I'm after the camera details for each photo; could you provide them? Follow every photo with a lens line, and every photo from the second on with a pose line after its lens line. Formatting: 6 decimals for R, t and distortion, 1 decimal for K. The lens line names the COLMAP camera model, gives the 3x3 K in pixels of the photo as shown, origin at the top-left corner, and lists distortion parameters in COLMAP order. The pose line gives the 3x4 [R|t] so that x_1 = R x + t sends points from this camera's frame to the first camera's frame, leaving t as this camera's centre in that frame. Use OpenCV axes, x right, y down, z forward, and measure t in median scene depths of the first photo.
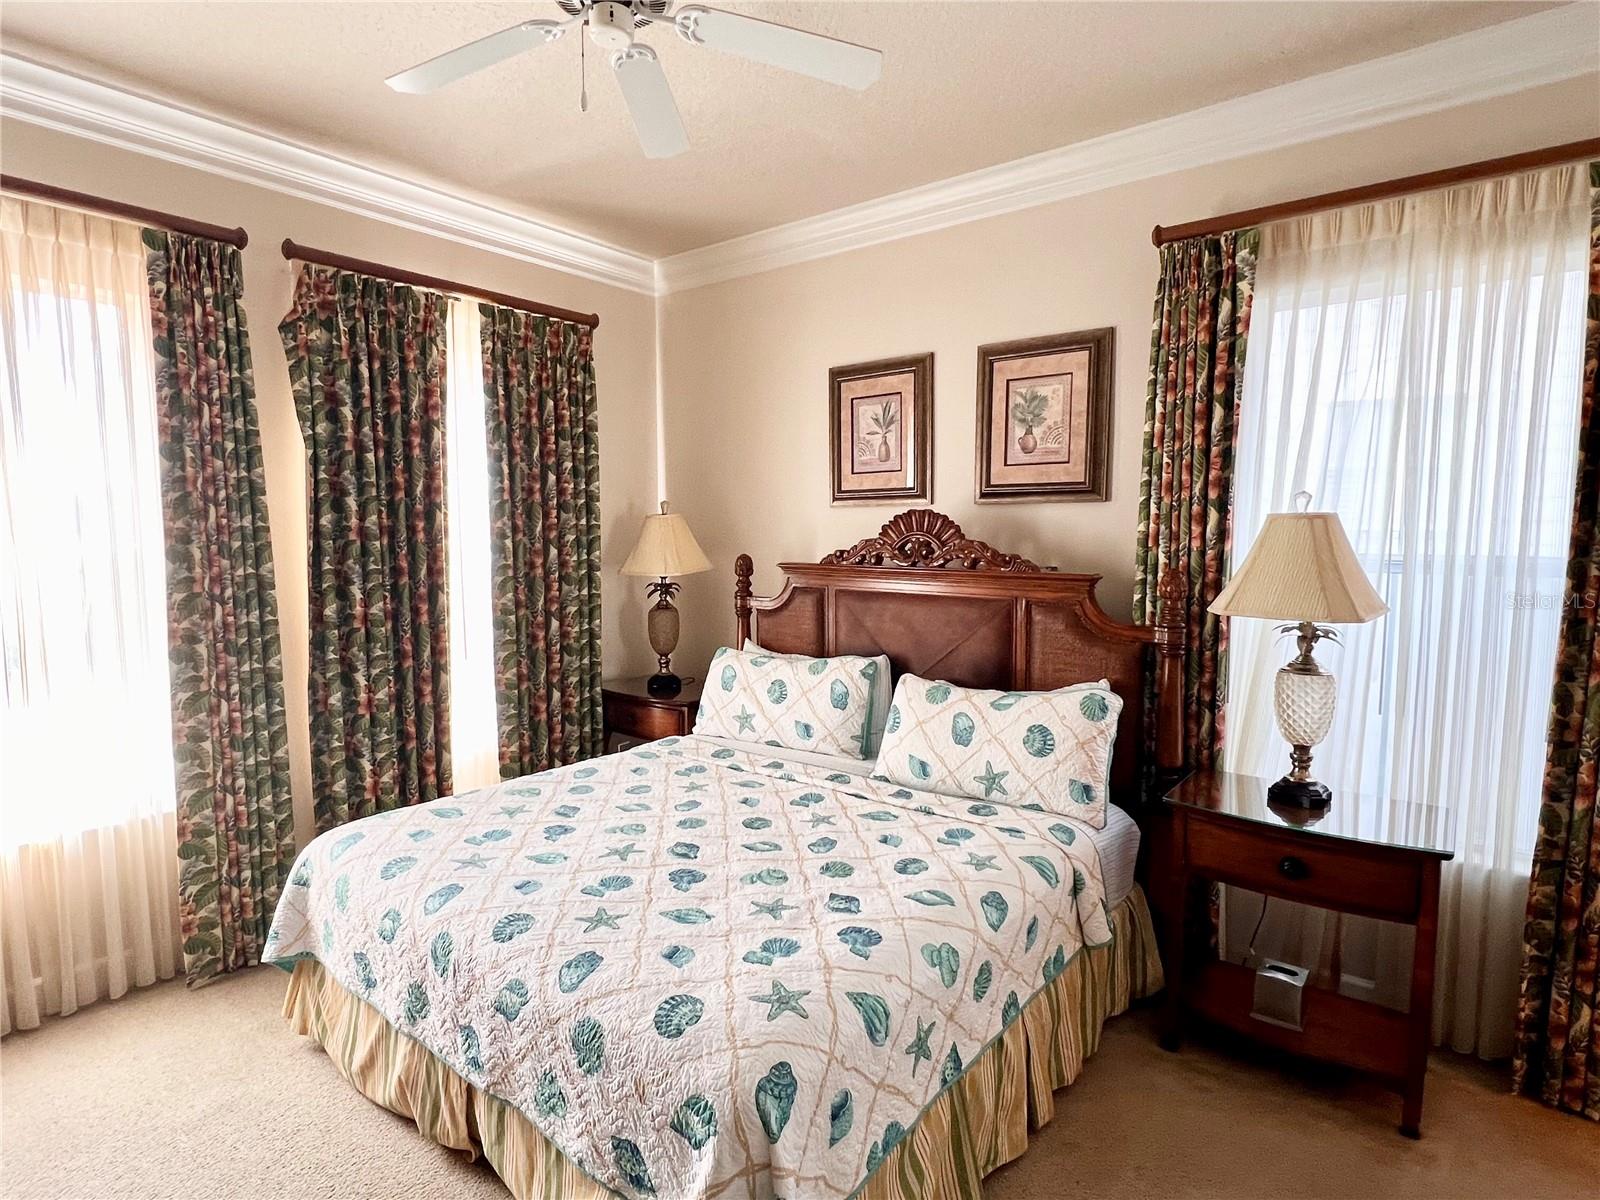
lens RADIAL K [[854.3, 0, 800.0], [0, 854.3, 600.0], [0, 0, 1]] dist [0.001170, -0.000784]
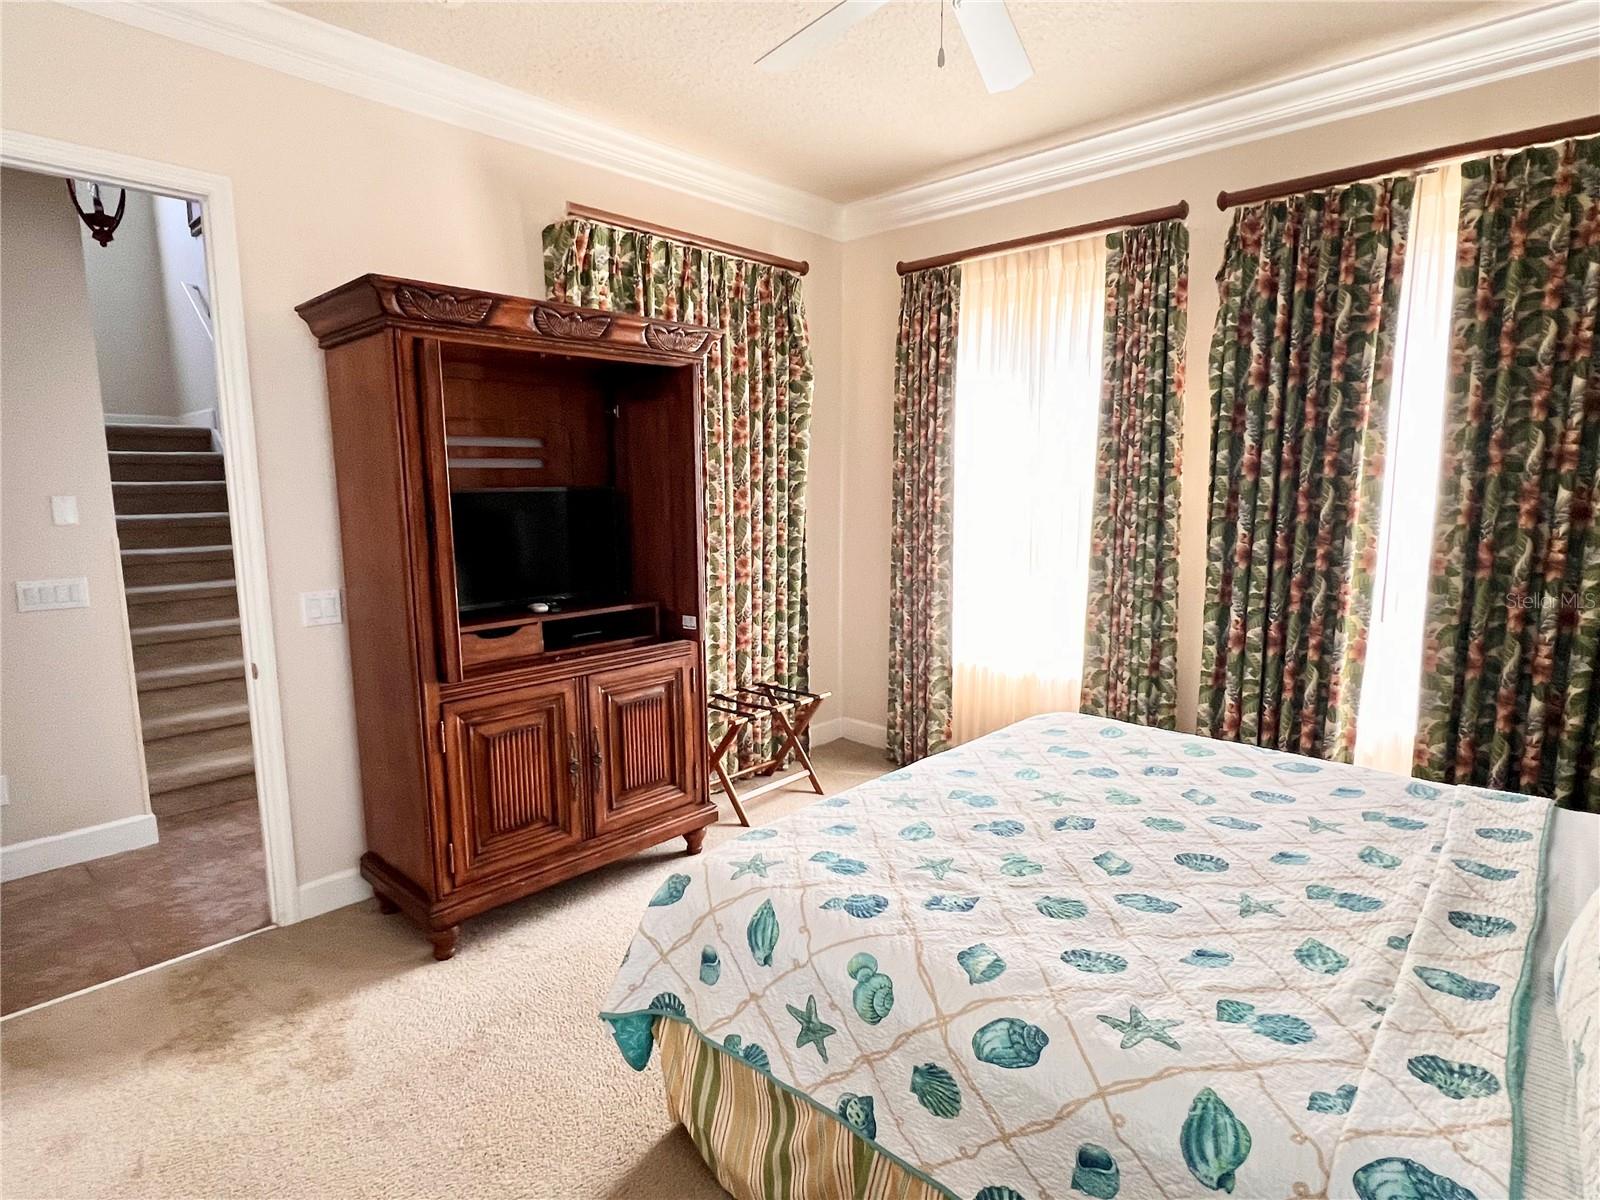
lens RADIAL K [[865.5, 0, 800.0], [0, 865.5, 600.0], [0, 0, 1]] dist [-0.004208, 0.000243]
pose [[-0.084539, 0.135726, -0.987133, 0.621771], [-0.080338, 0.986526, 0.142523, -0.032510], [0.993176, 0.091353, -0.072496, 0.643800]]
